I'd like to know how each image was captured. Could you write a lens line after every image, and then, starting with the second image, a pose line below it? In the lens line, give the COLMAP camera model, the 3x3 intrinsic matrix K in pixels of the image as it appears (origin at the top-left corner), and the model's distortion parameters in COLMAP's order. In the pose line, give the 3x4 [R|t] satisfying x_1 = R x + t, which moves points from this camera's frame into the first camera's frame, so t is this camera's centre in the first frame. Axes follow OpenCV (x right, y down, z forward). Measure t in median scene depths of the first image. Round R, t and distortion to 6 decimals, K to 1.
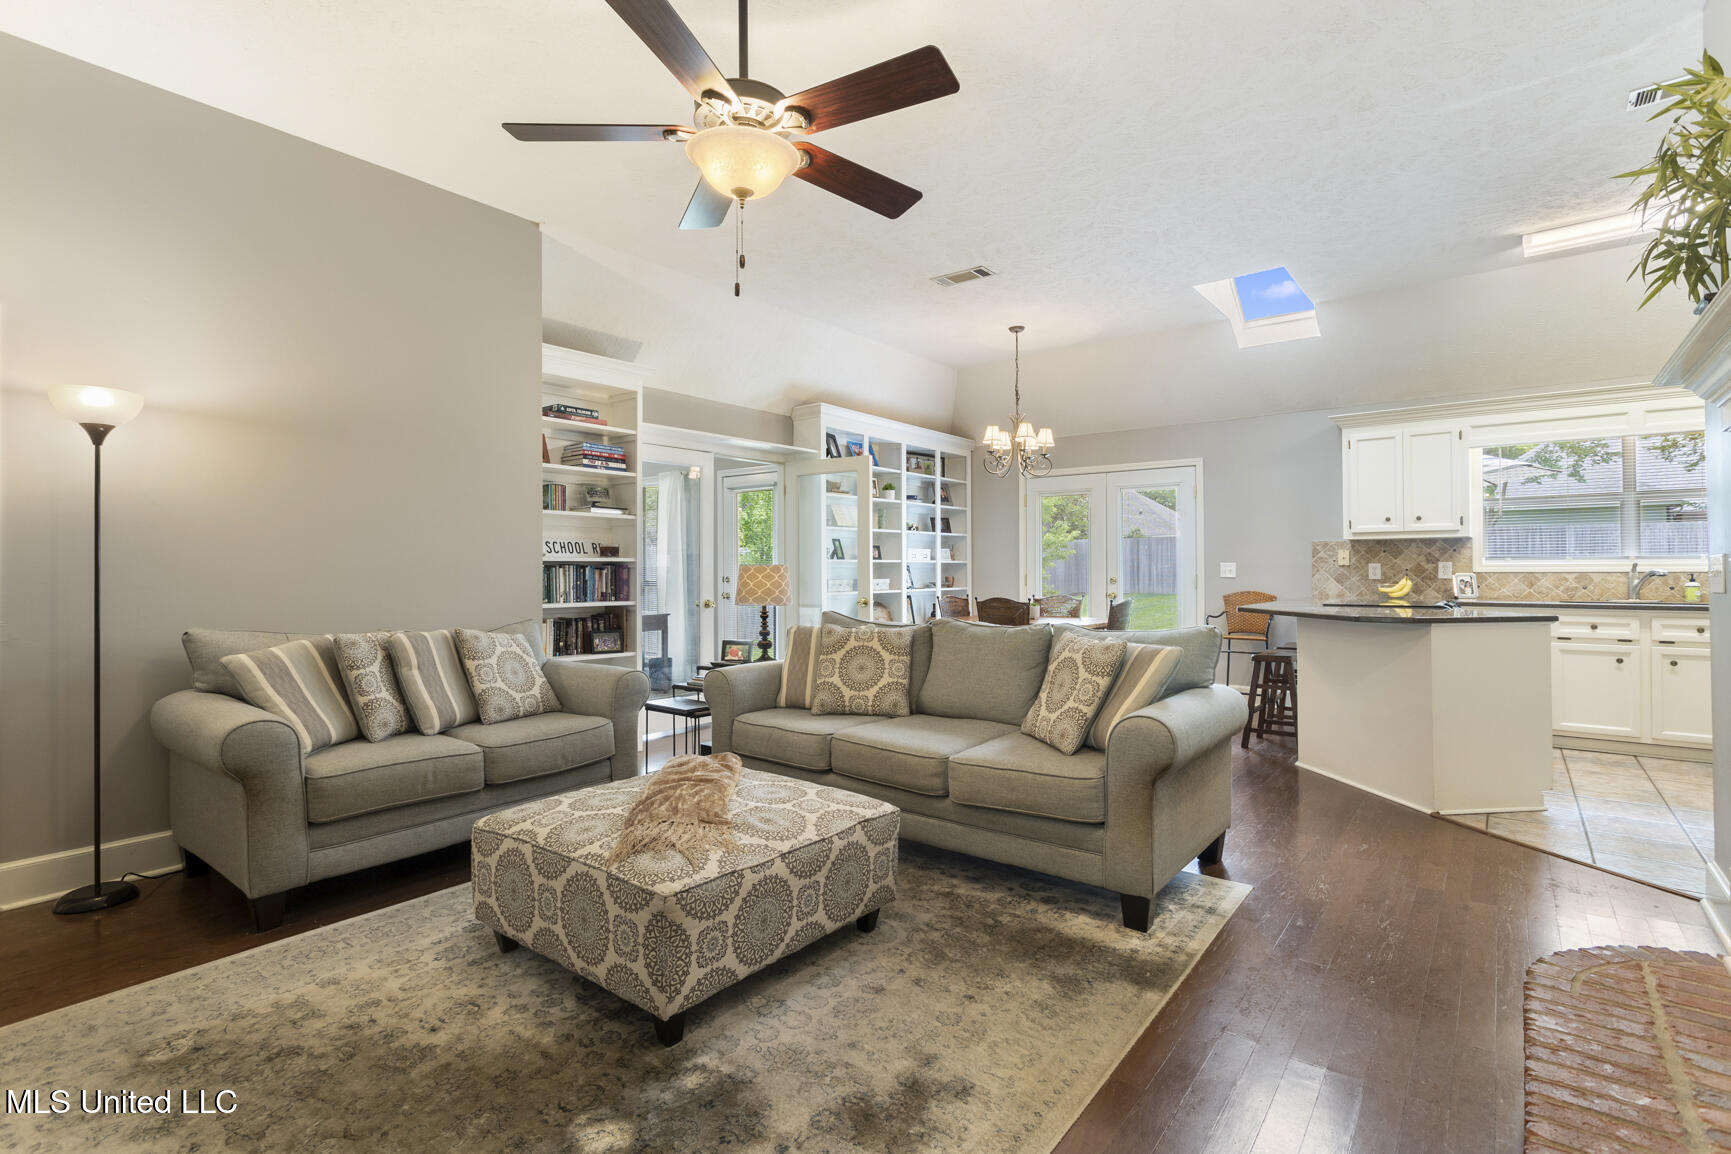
lens RADIAL K [[822.8, 0, 866.3], [0, 822.8, 565.0], [0, 0, 1]] dist [-0.003752, 0.003797]
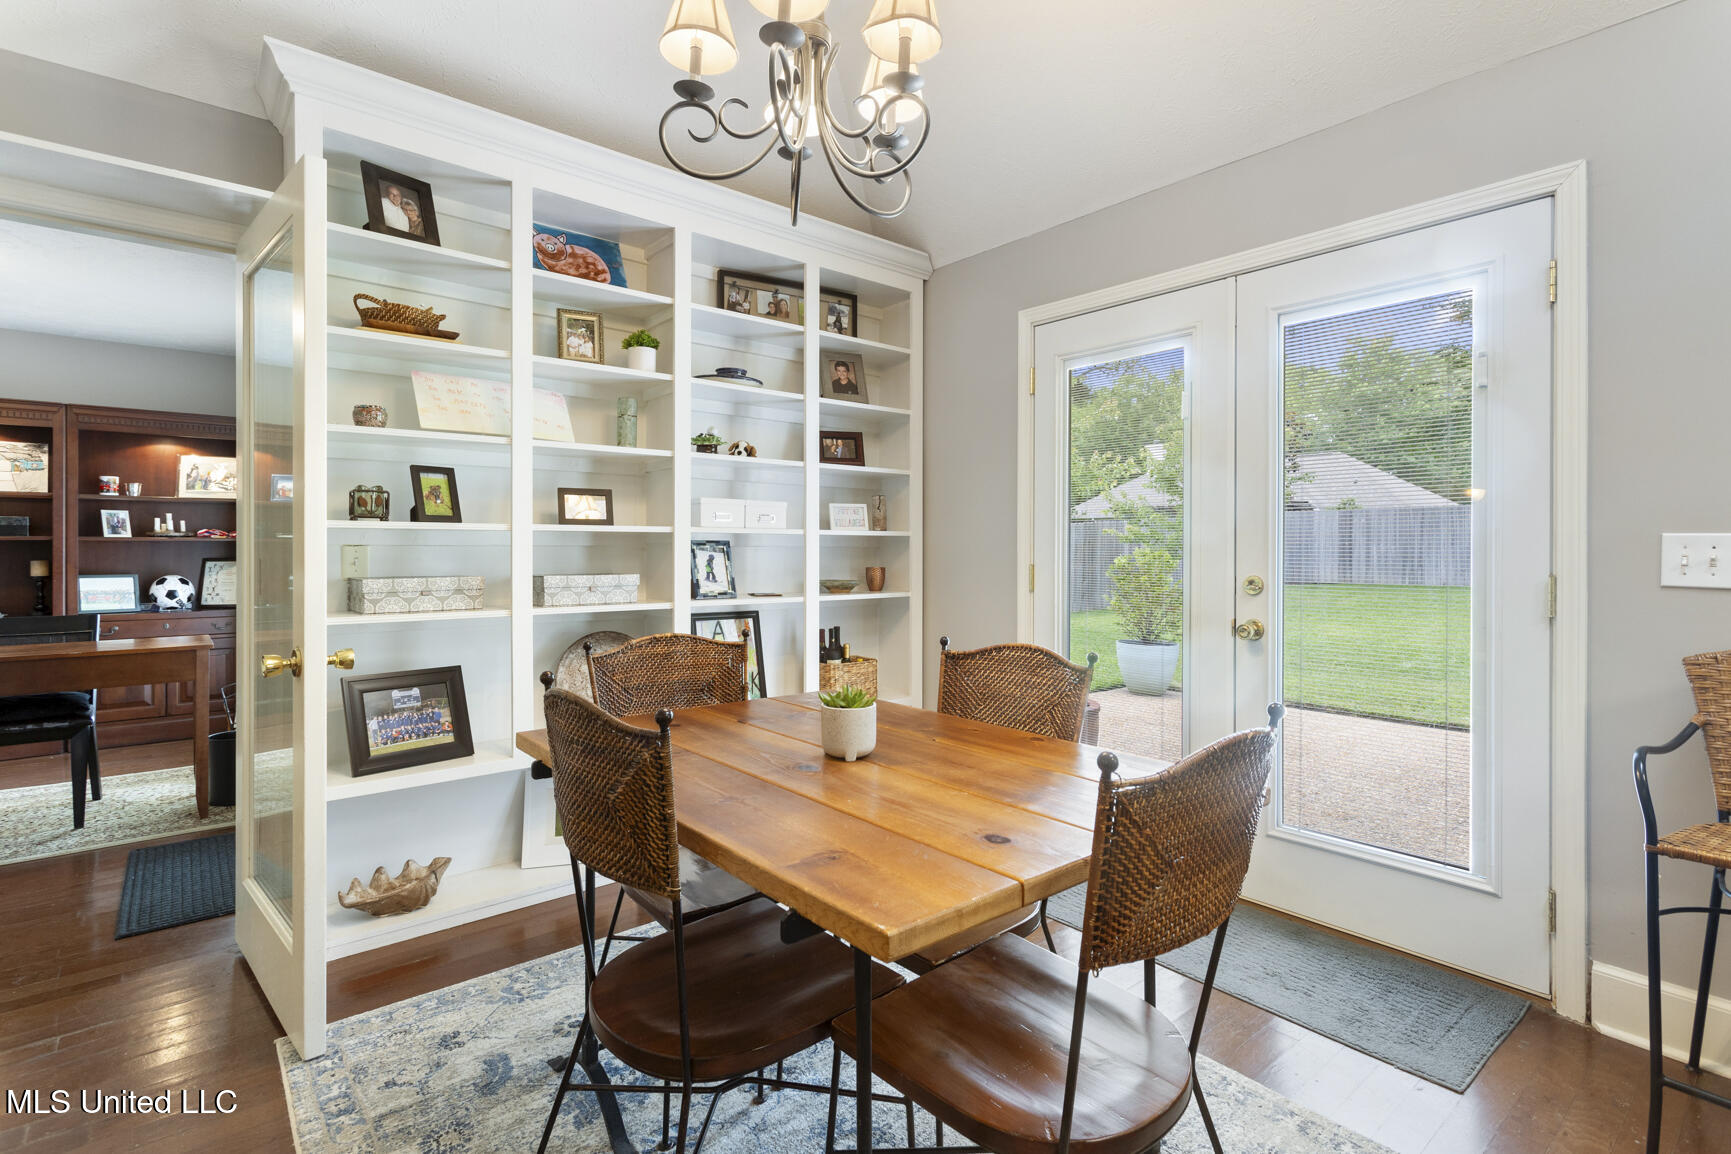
lens RADIAL K [[822.8, 0, 870.0], [0, 822.8, 556.2], [0, 0, 1]] dist [-0.003752, 0.003797]
pose [[0.977479, 0.007748, -0.210893, 0.271825], [-0.005107, 0.999902, 0.013066, 0.003218], [0.210973, -0.011695, 0.977422, 0.792564]]
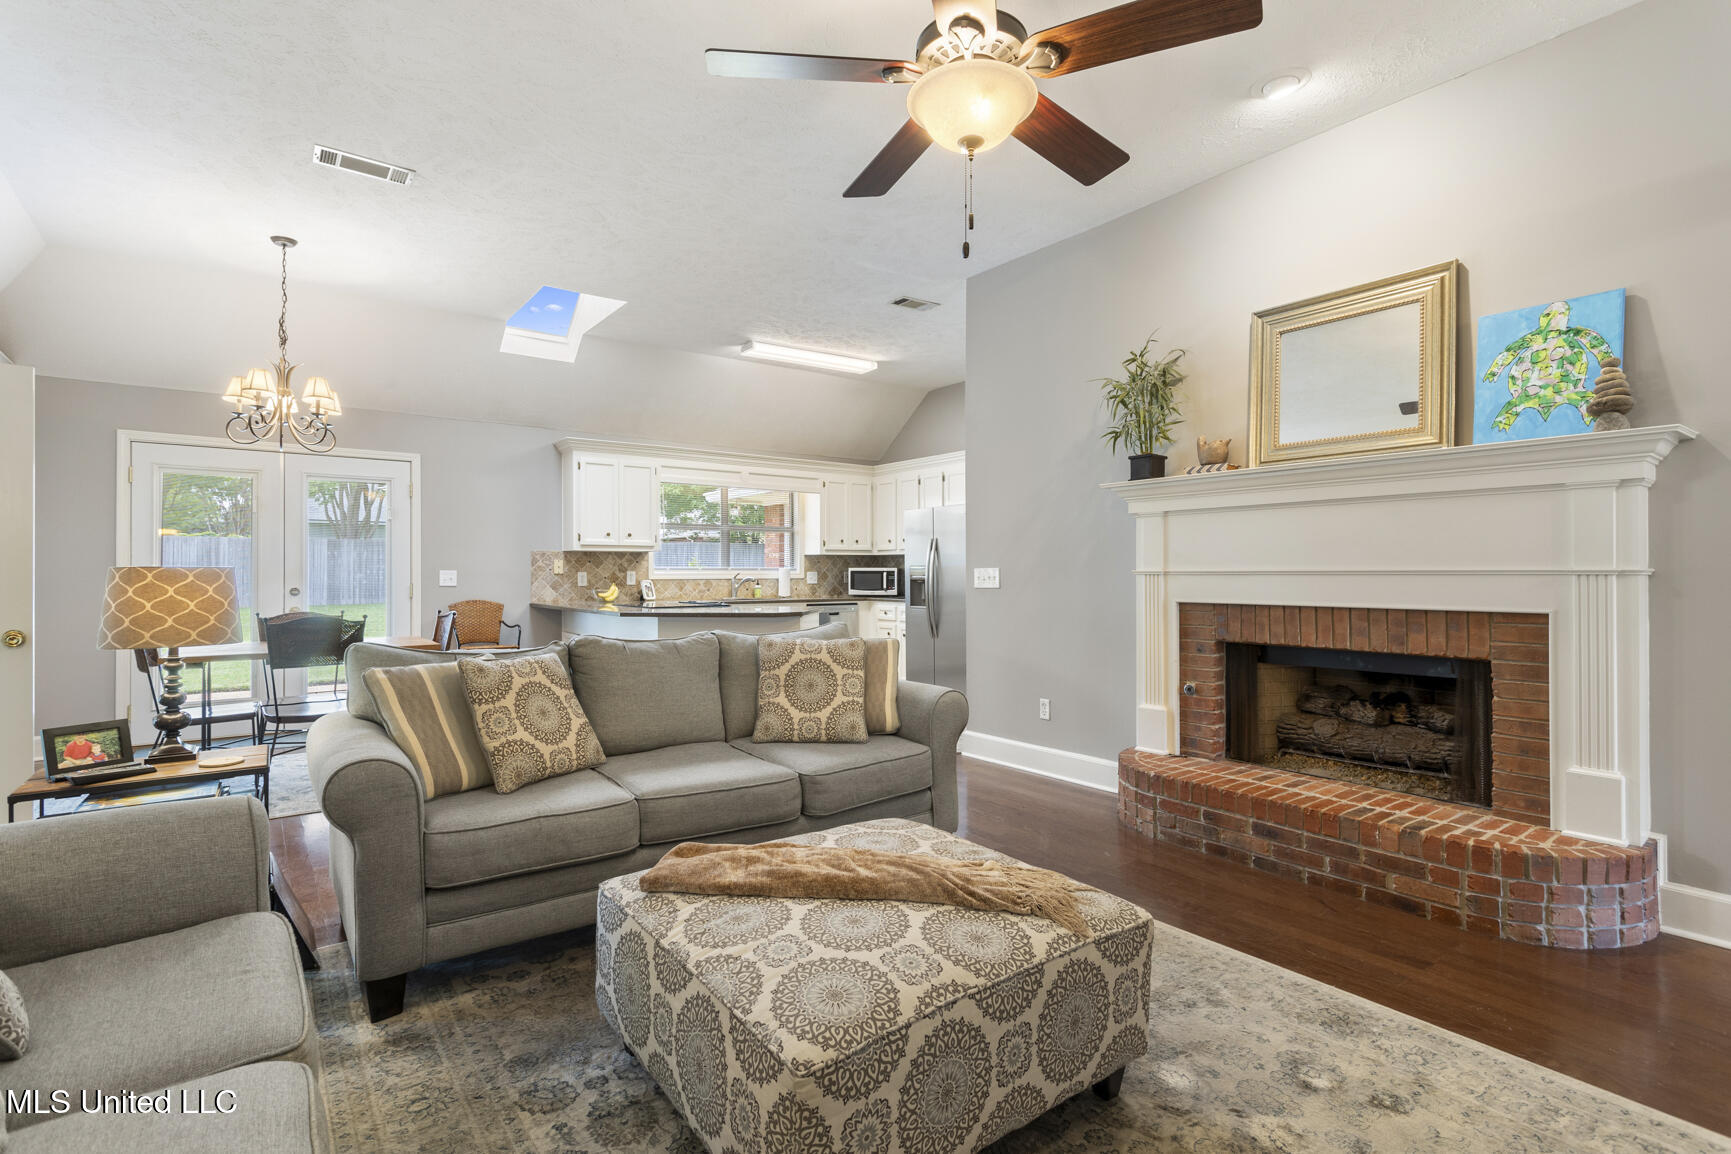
lens RADIAL K [[822.8, 0, 863.1], [0, 822.8, 574.8], [0, 0, 1]] dist [-0.003752, 0.003797]
pose [[0.259657, 0.003105, 0.965696, -0.397701], [-0.002526, 0.999994, -0.002536, 0.003581], [-0.965698, -0.001781, 0.259663, 0.343513]]
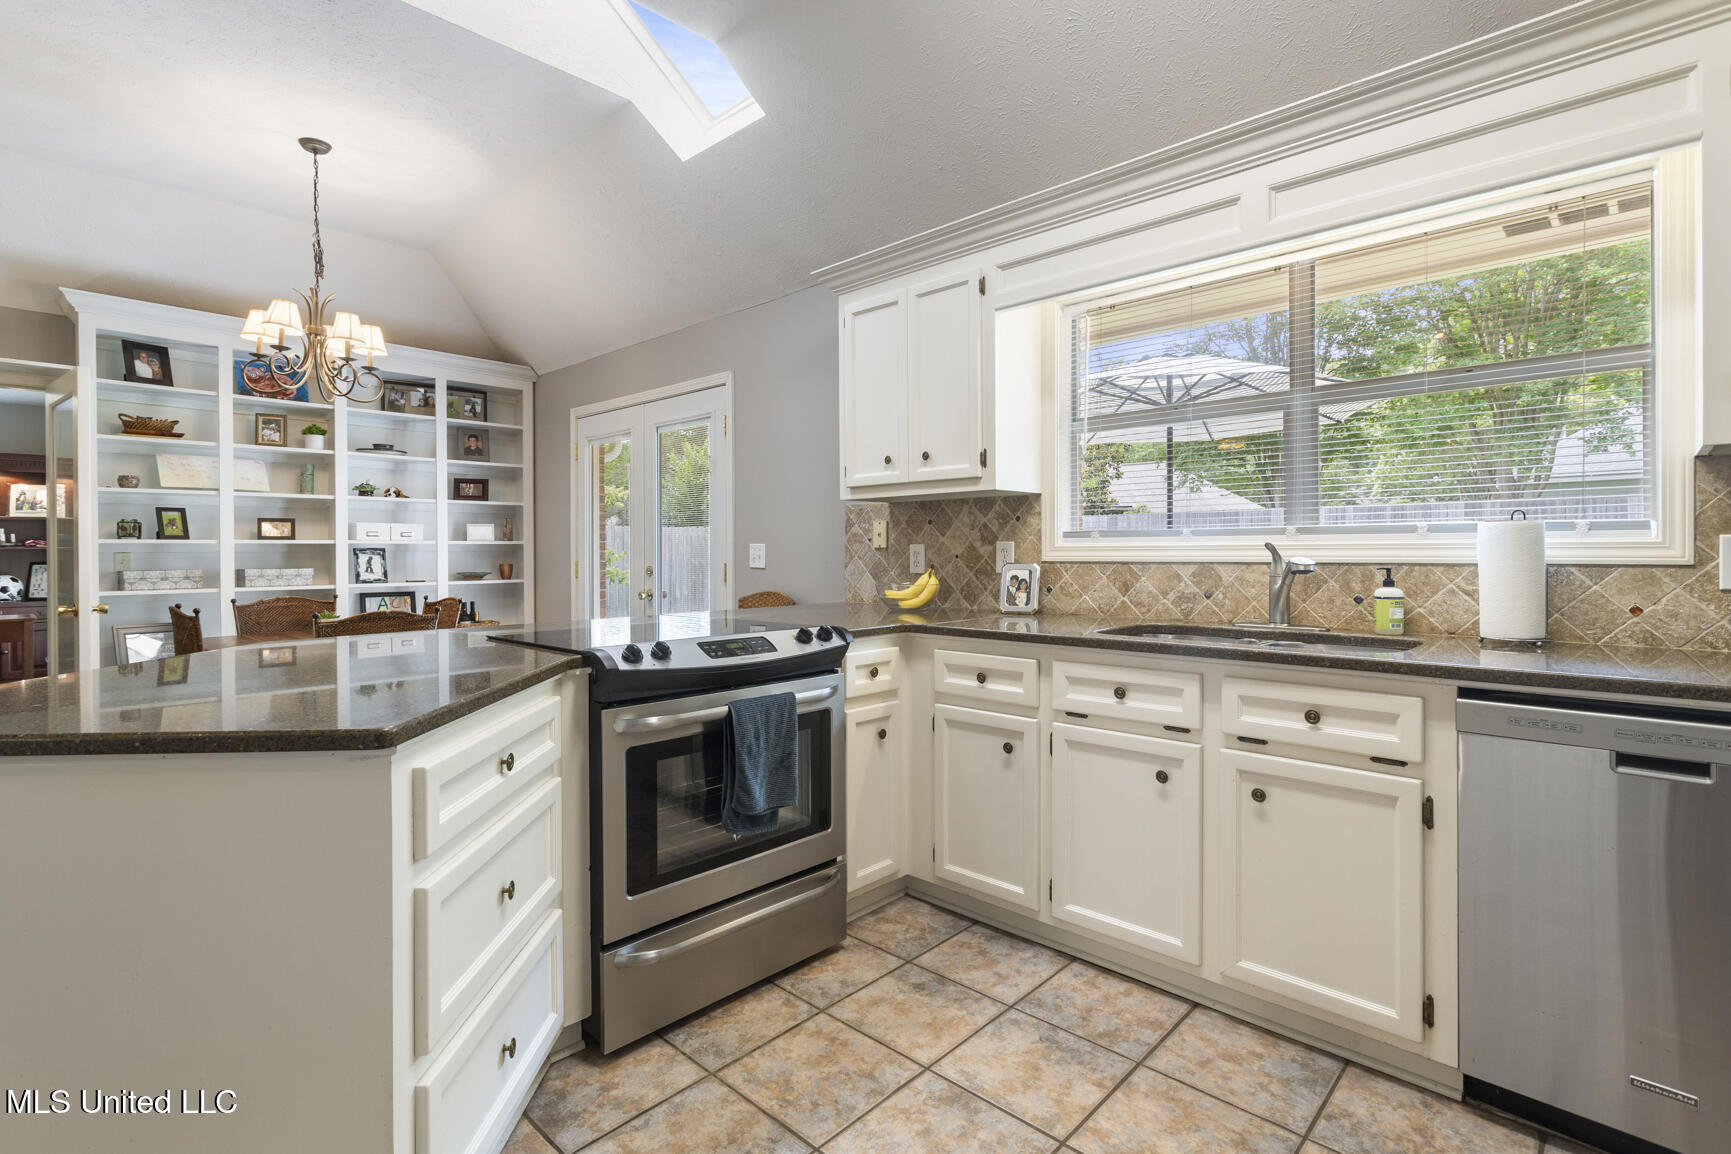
lens RADIAL K [[822.8, 0, 871.5], [0, 822.8, 554.7], [0, 0, 1]] dist [-0.003752, 0.003797]
pose [[0.995792, 0.000507, -0.091645, 0.666999], [0.000354, 0.999956, 0.009380, -0.000230], [0.091646, -0.009373, 0.995748, 0.471846]]
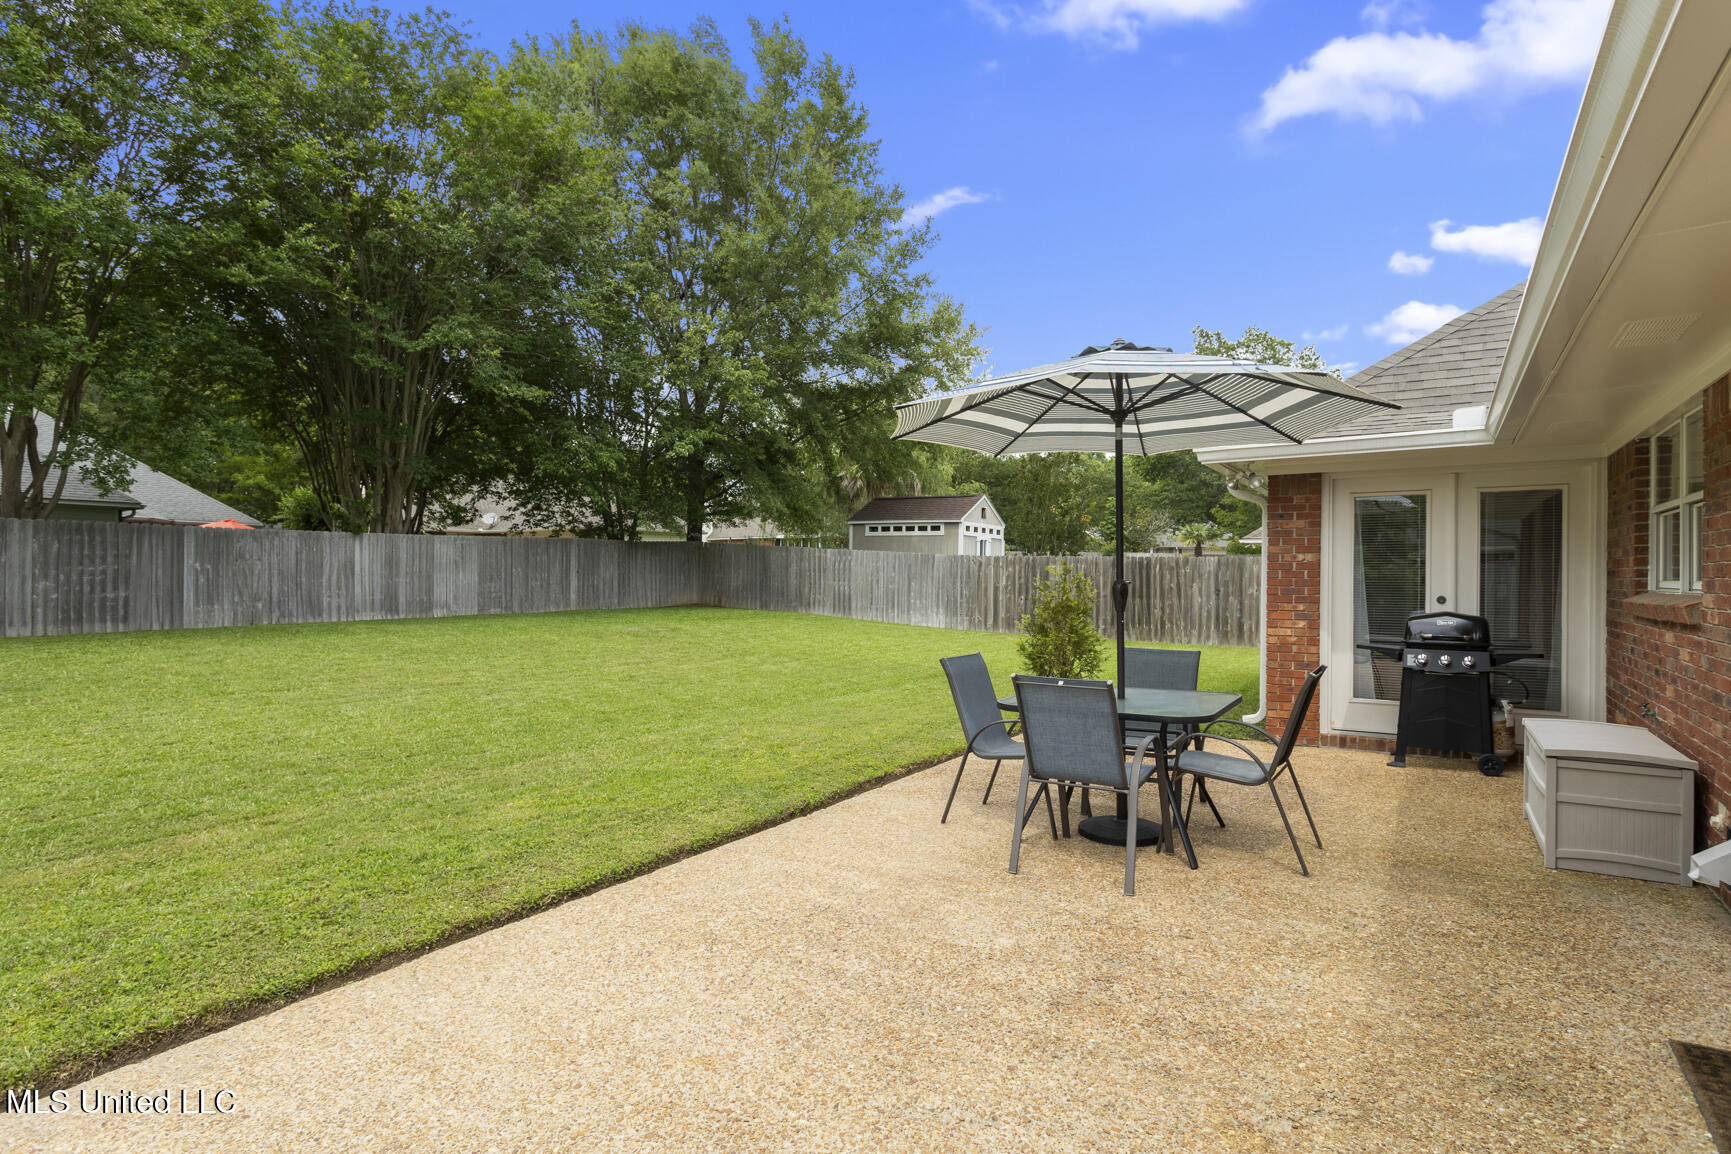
lens RADIAL K [[897.3, 0, 880.6], [0, 897.3, 583.5], [0, 0, 1]] dist [-0.000353, 0.000748]
pose [[-0.084837, 0.001877, 0.996393, 0.178098], [-0.004208, 0.999989, -0.002242, -0.003512], [-0.996386, -0.004383, -0.084828, 1.634839]]
